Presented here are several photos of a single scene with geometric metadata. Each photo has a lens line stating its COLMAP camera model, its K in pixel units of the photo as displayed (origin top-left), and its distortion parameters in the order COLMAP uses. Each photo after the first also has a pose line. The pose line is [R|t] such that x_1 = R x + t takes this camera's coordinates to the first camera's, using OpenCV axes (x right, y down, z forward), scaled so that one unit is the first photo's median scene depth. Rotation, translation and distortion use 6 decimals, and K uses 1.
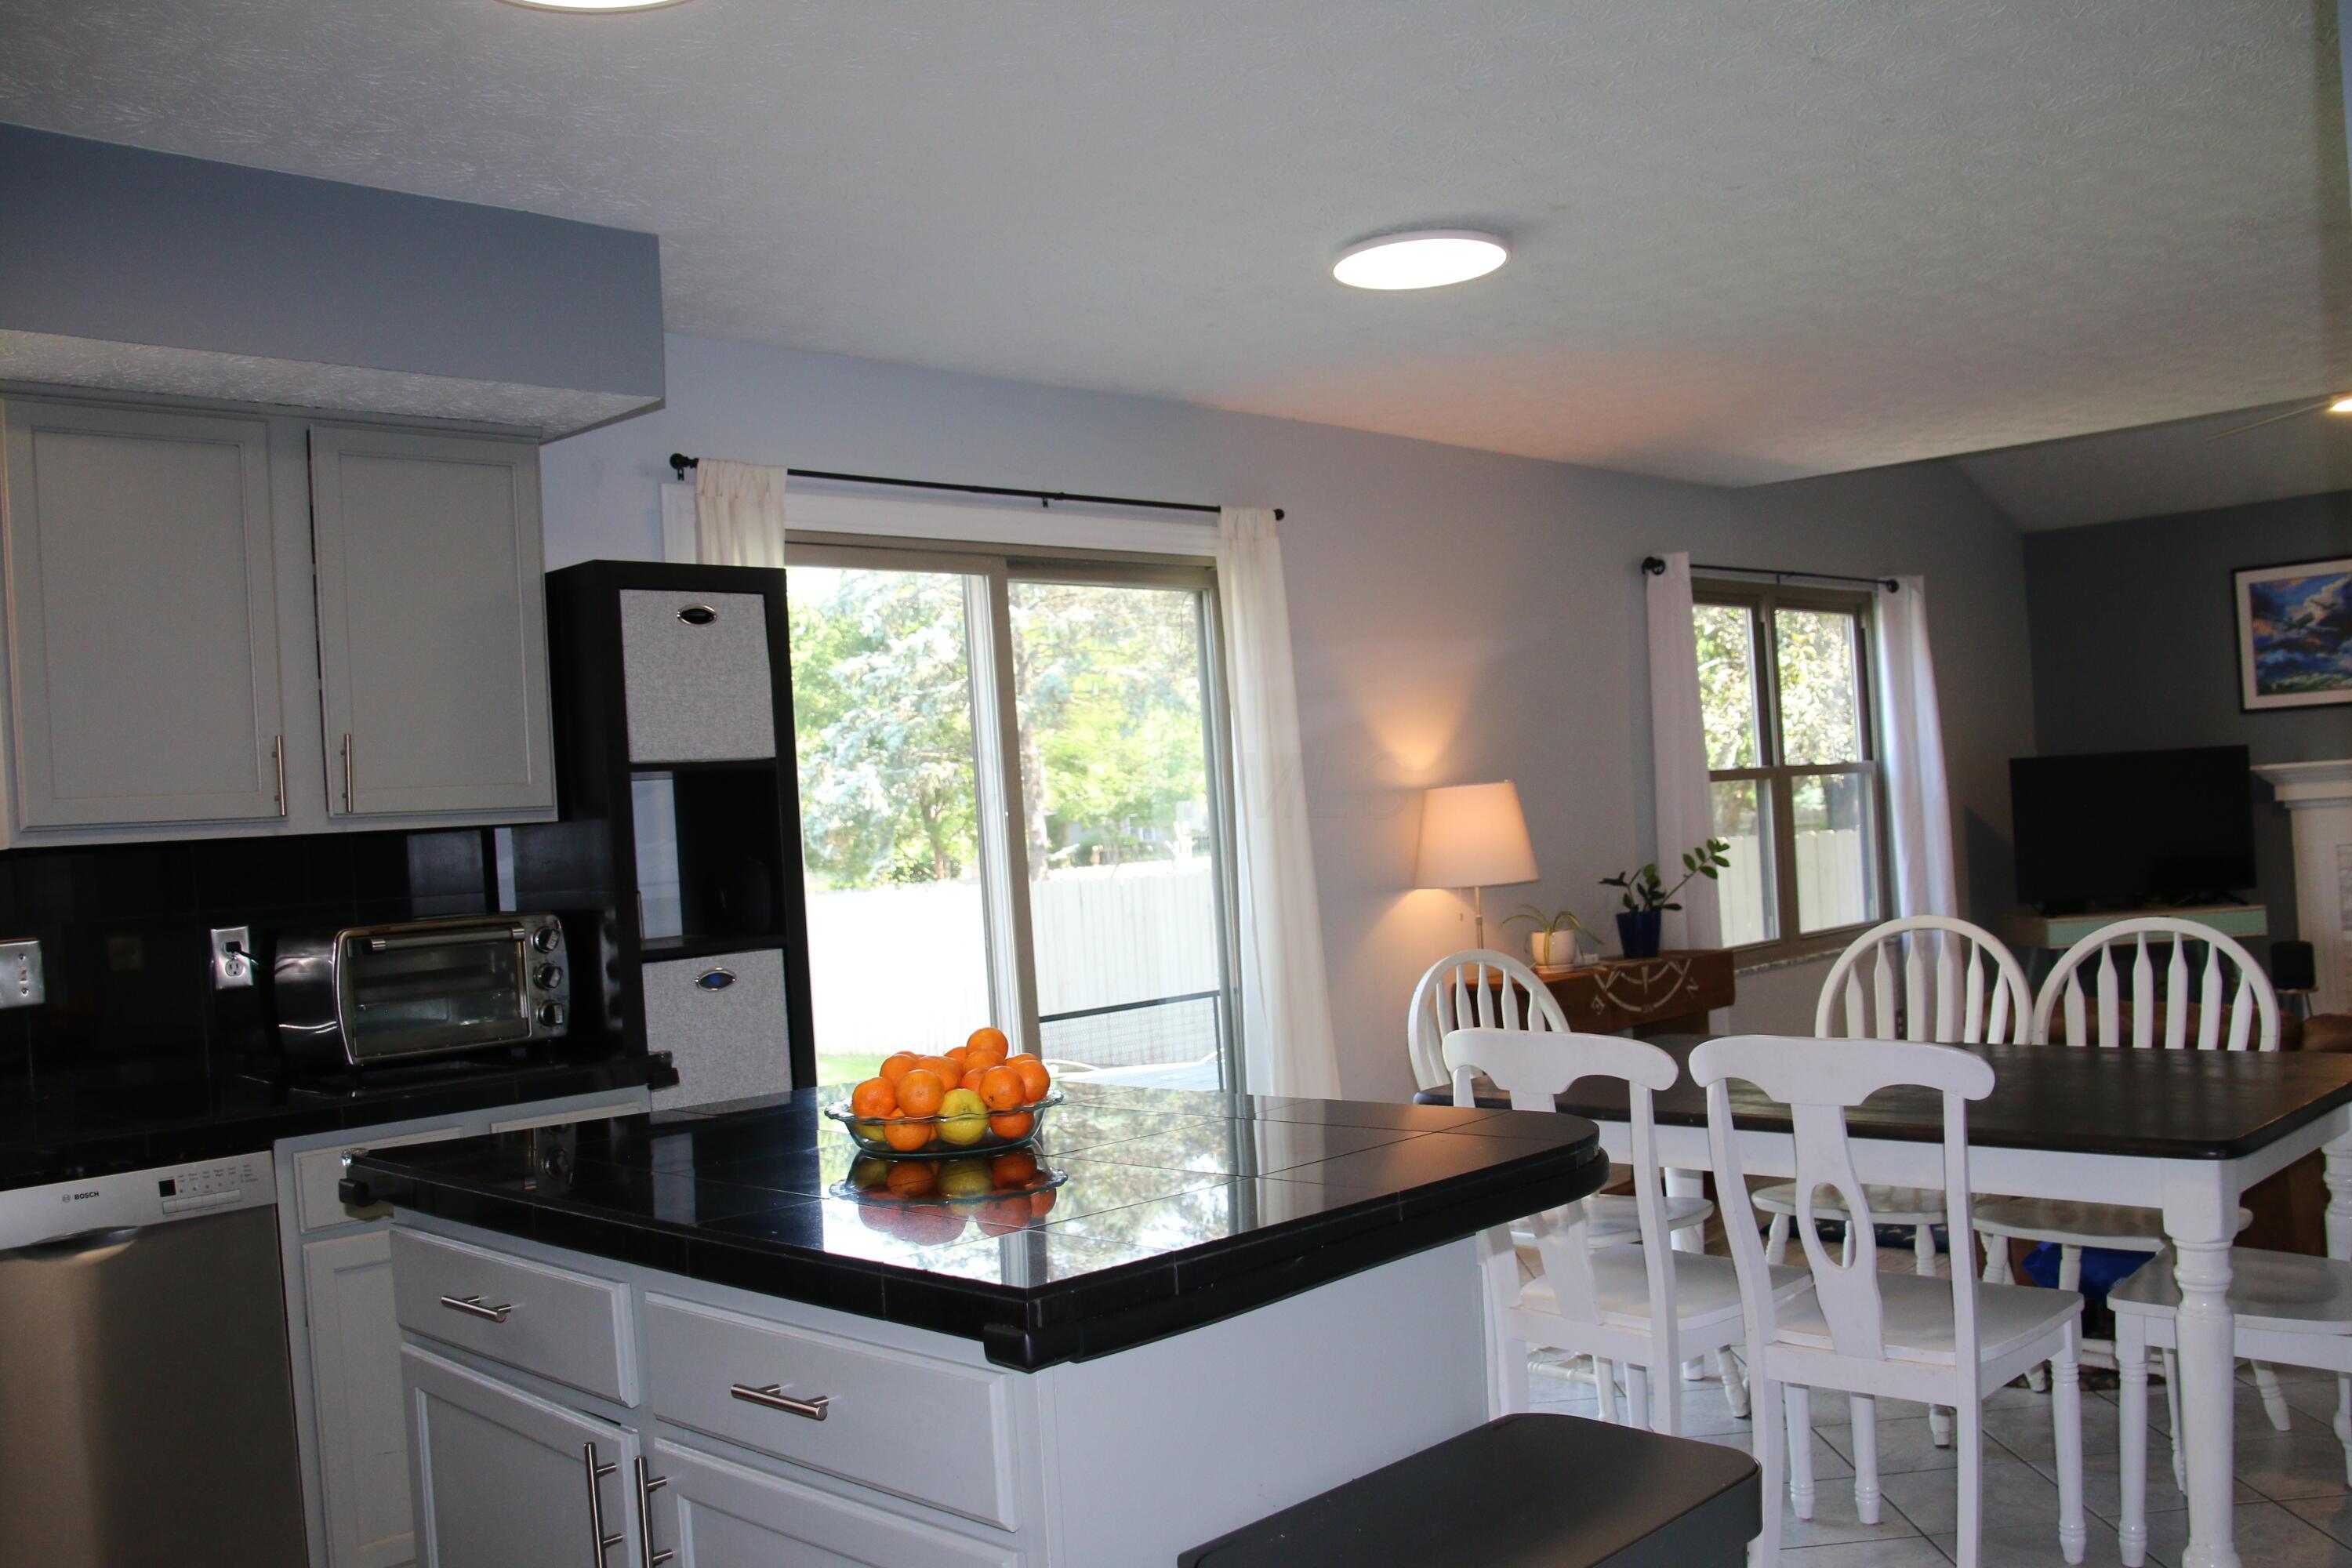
lens RADIAL K [[2011.8, 0, 1165.0], [0, 2011.8, 829.3], [0, 0, 1]] dist [-0.167591, 0.135894]
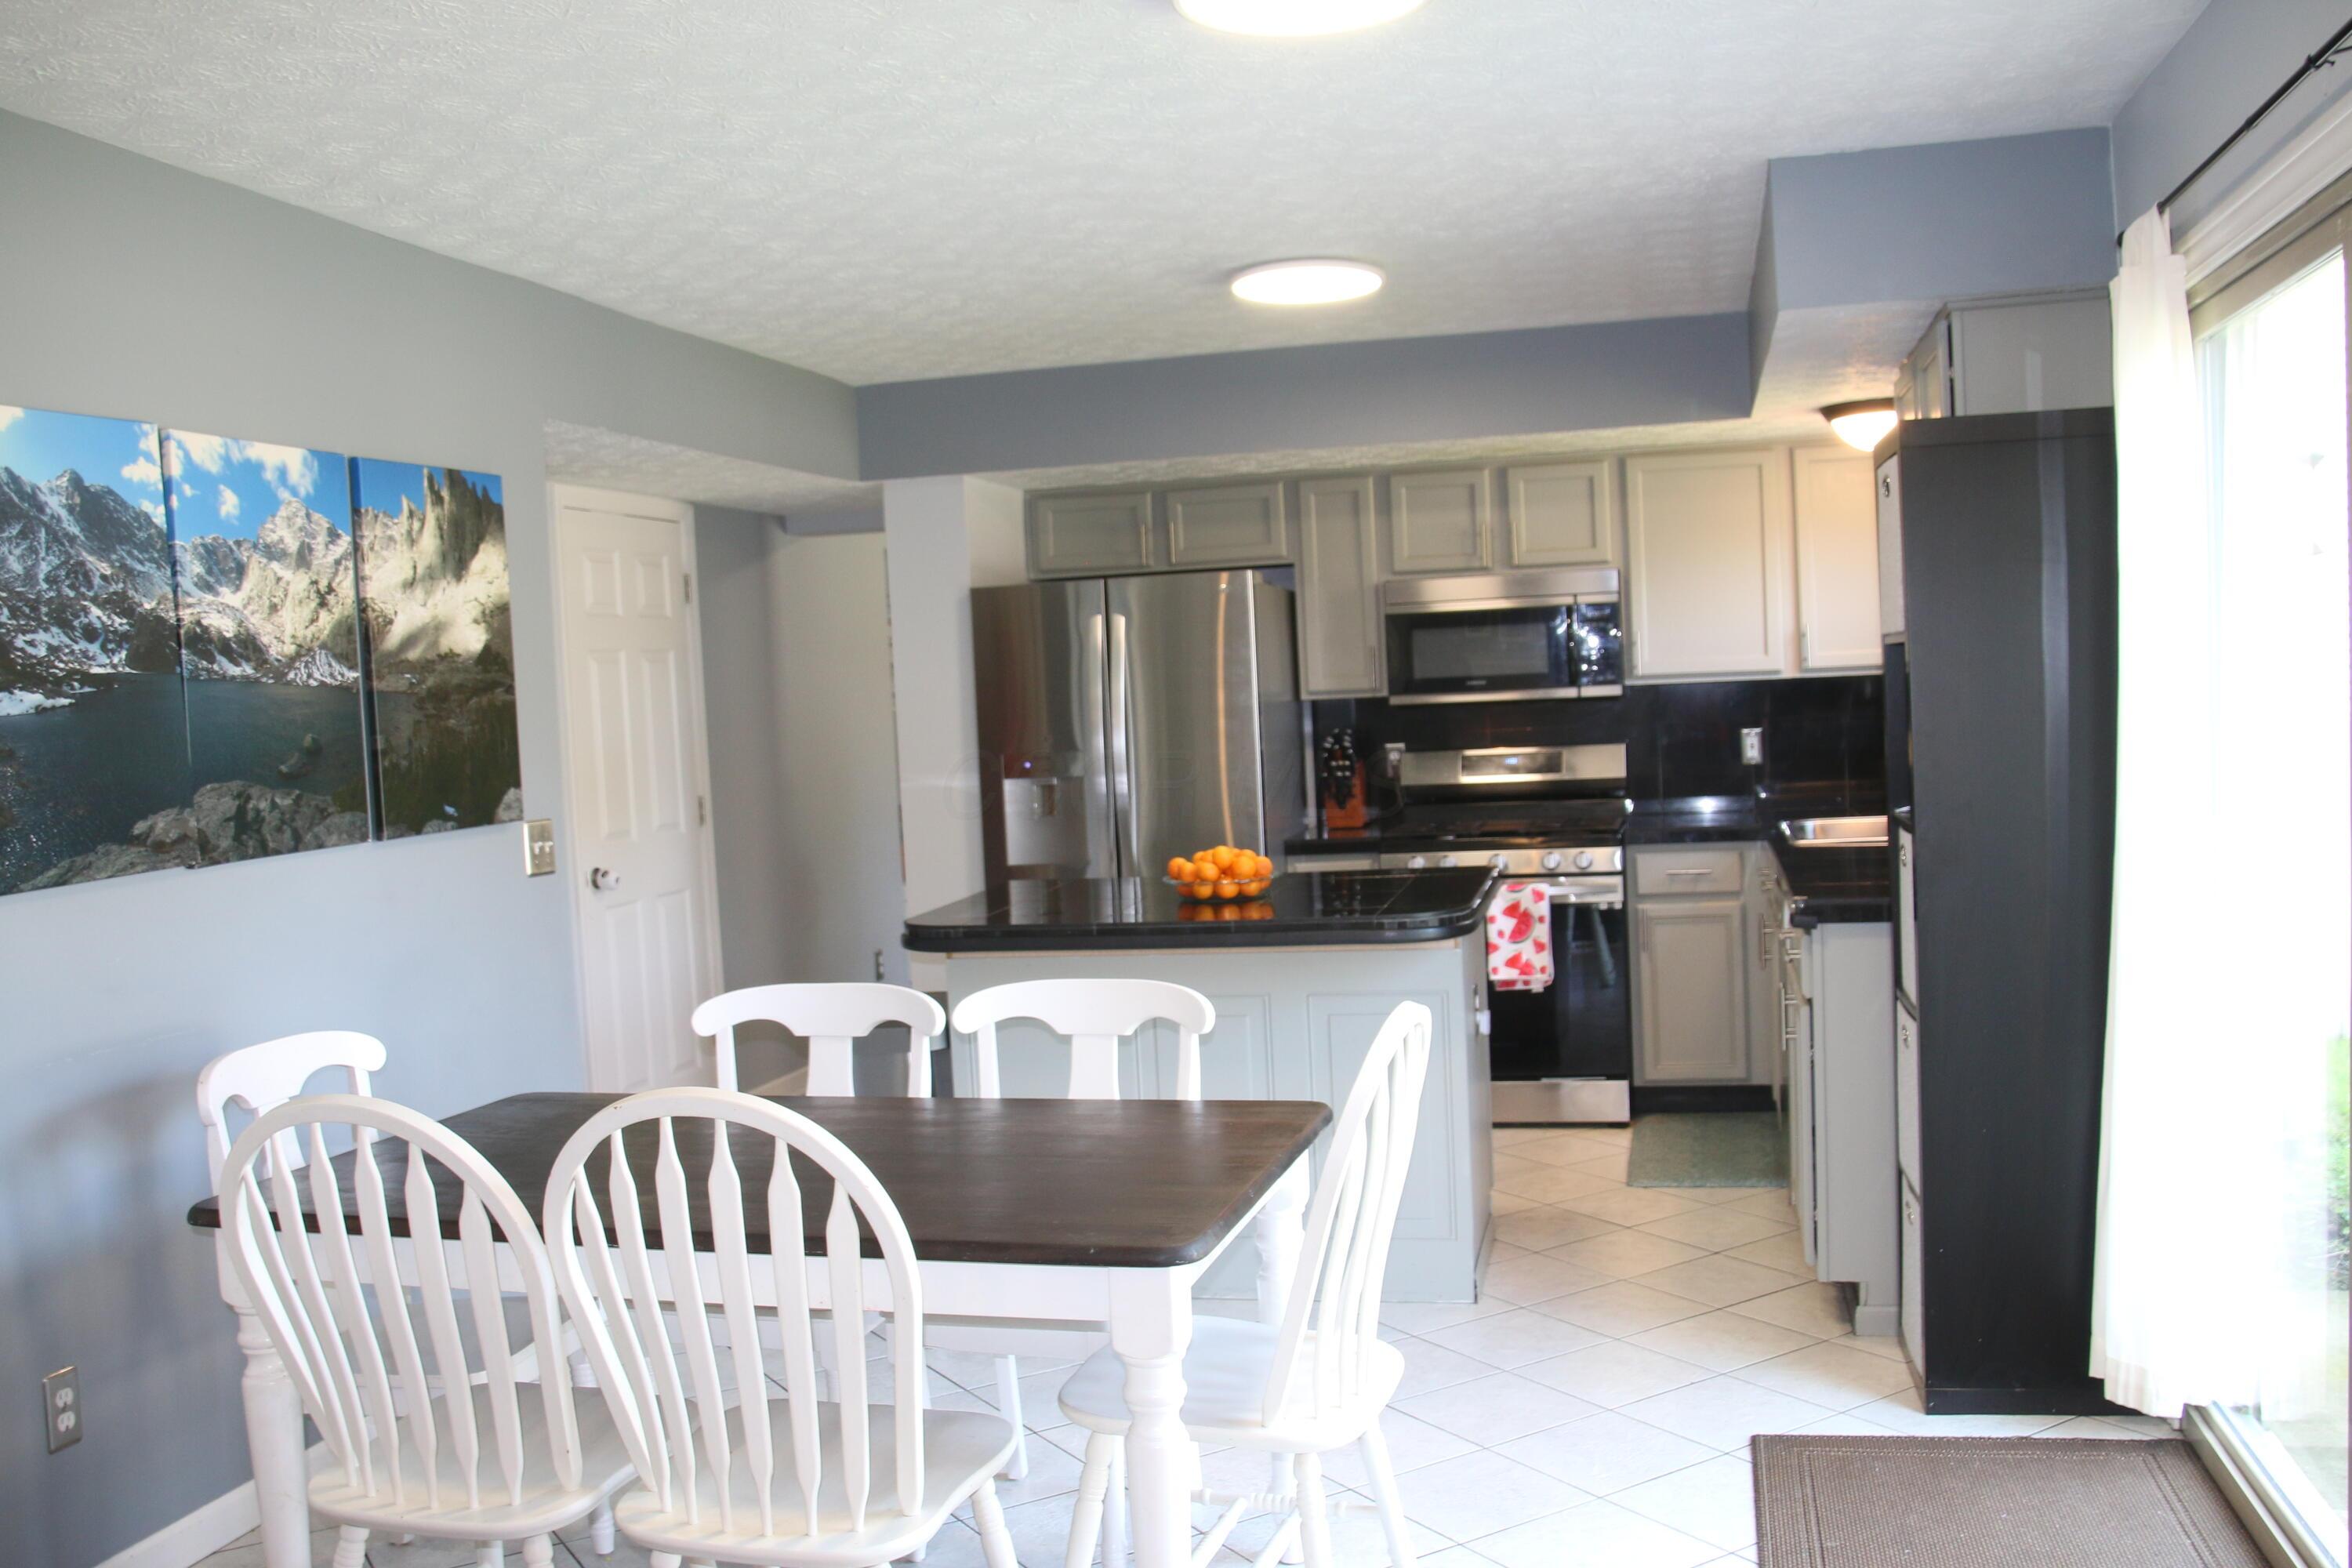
lens RADIAL K [[2070.1, 0, 1161.2], [0, 2070.1, 825.7], [0, 0, 1]] dist [-0.156686, 0.148017]
pose [[-0.852370, 0.136813, -0.504725, 0.347703], [0.099486, 0.989967, 0.100336, -0.044815], [0.513389, 0.035310, -0.857429, 0.973262]]
